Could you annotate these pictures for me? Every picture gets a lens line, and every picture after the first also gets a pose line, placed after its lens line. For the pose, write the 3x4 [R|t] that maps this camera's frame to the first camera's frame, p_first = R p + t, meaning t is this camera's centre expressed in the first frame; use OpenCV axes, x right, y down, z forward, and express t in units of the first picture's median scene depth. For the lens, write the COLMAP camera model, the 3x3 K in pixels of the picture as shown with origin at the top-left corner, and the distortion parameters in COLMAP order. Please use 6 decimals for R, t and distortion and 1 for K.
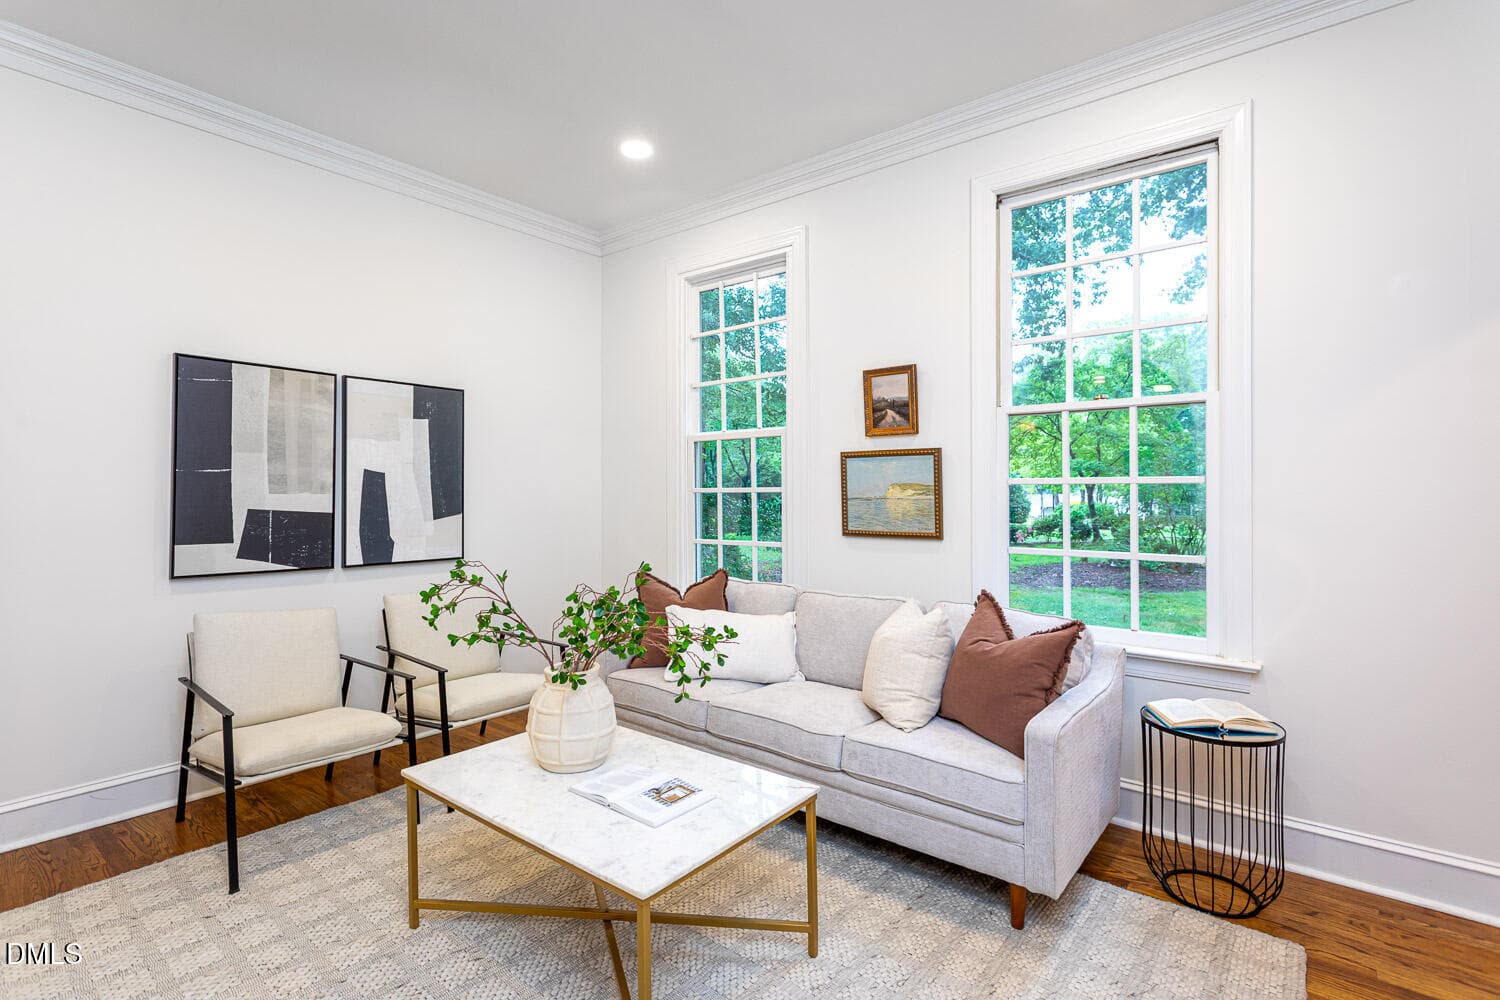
lens RADIAL K [[716.7, 0, 746.0], [0, 716.7, 496.9], [0, 0, 1]] dist [-0.001170, 0.000126]
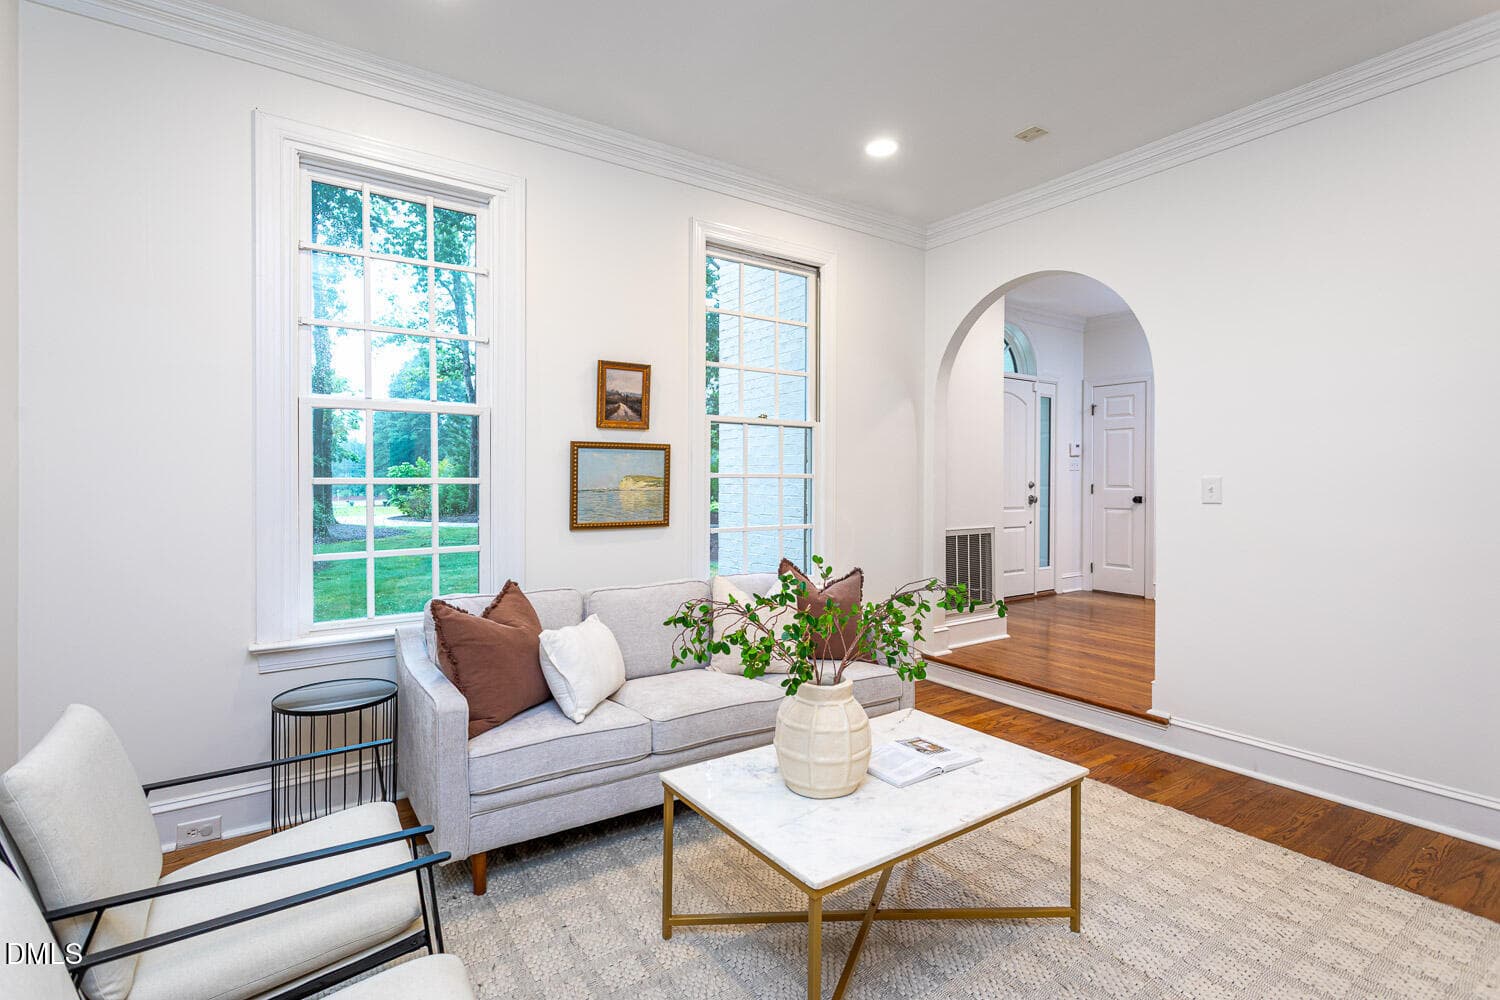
lens RADIAL K [[716.7, 0, 754.4], [0, 716.7, 491.6], [0, 0, 1]] dist [-0.001170, 0.000126]
pose [[0.278159, -0.022162, 0.960279, -0.736085], [-0.000670, 0.999729, 0.023267, -0.019584], [-0.960535, -0.007115, 0.278069, 0.530115]]
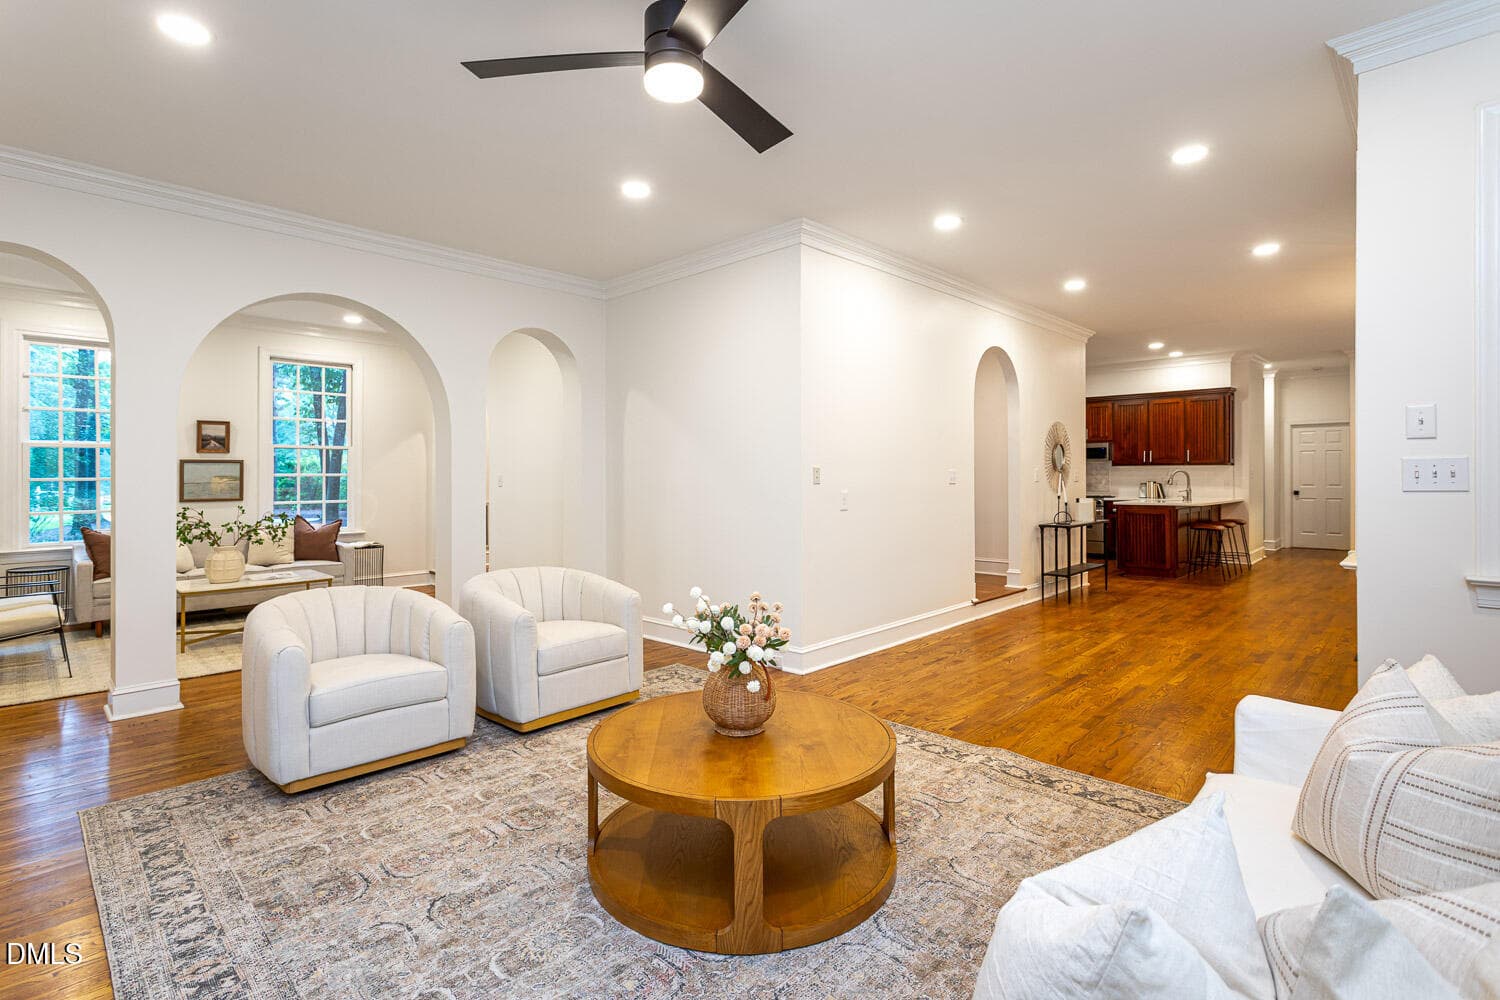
lens RADIAL K [[716.7, 0, 748.0], [0, 716.7, 467.0], [0, 0, 1]] dist [-0.001170, 0.000126]
pose [[0.082260, 0.002352, 0.996608, -1.762981], [0.001230, 0.999996, -0.002461, -0.037073], [-0.996610, 0.001429, 0.082257, -0.738358]]
